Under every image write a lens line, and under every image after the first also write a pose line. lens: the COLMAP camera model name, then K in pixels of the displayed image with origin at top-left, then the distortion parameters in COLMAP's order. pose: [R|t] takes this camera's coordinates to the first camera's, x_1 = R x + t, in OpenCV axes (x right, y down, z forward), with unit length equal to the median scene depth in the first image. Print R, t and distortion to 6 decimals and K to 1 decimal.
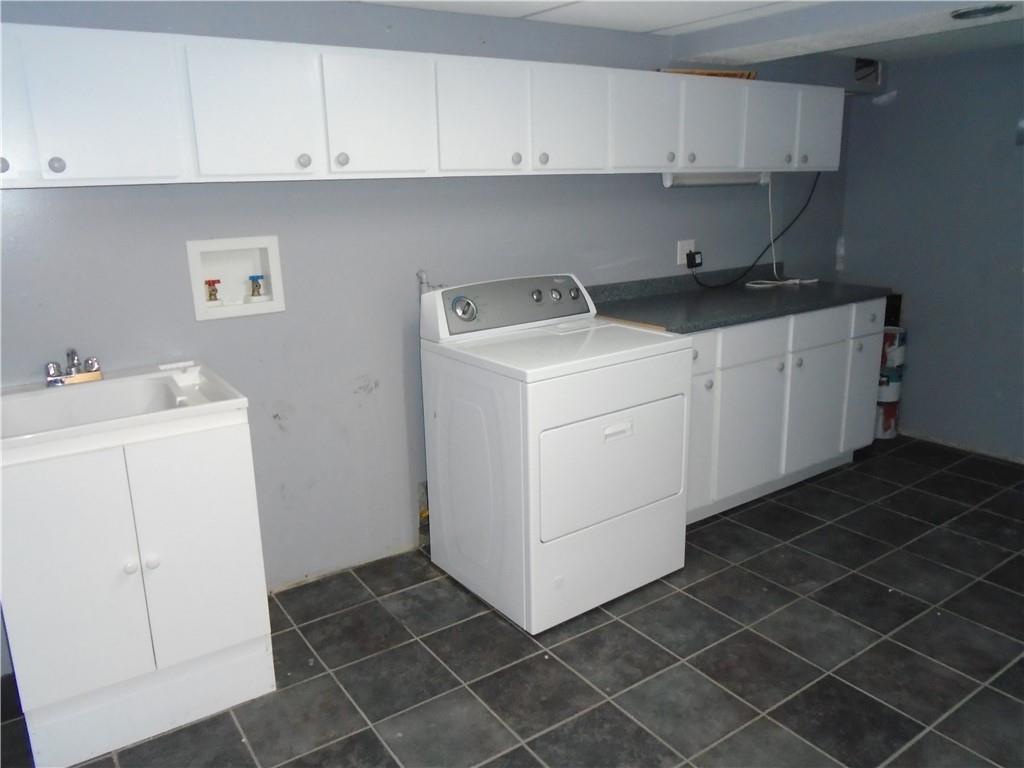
lens RADIAL K [[781.7, 0, 508.4], [0, 781.7, 381.9], [0, 0, 1]] dist [-0.014732, -0.000824]
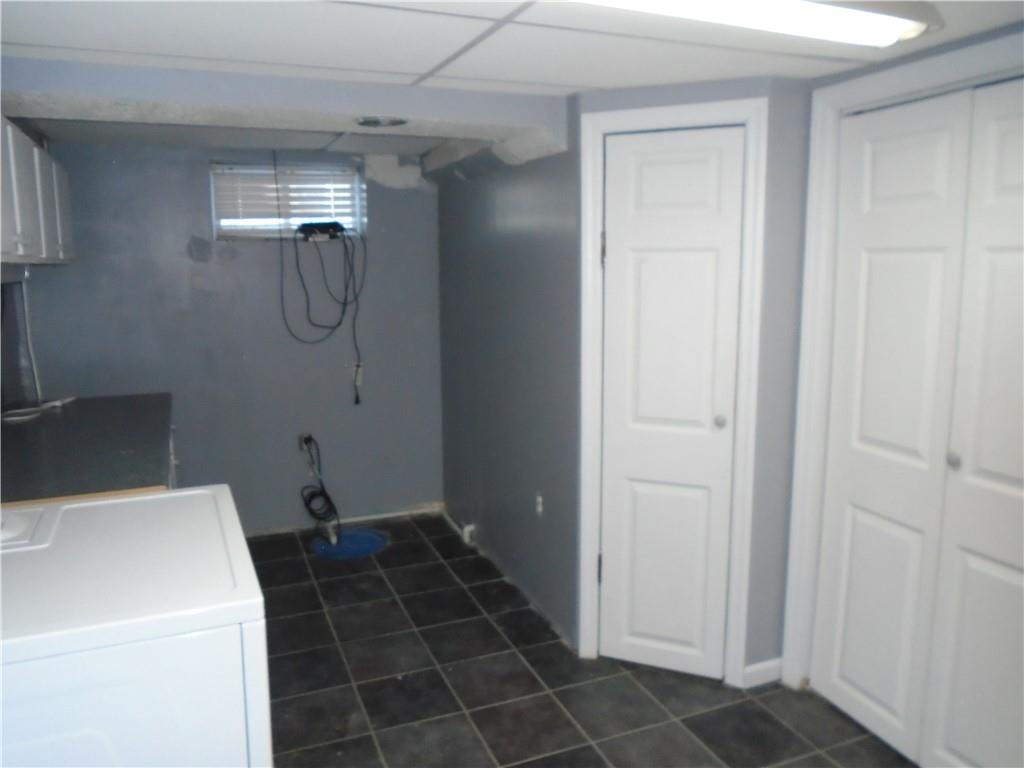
lens RADIAL K [[781.7, 0, 508.4], [0, 781.7, 381.9], [0, 0, 1]] dist [-0.014732, -0.000824]
pose [[0.202650, -0.133423, 0.970119, -0.402416], [0.248503, 0.965252, 0.080843, -0.144718], [-0.947195, 0.224695, 0.228764, 0.570338]]
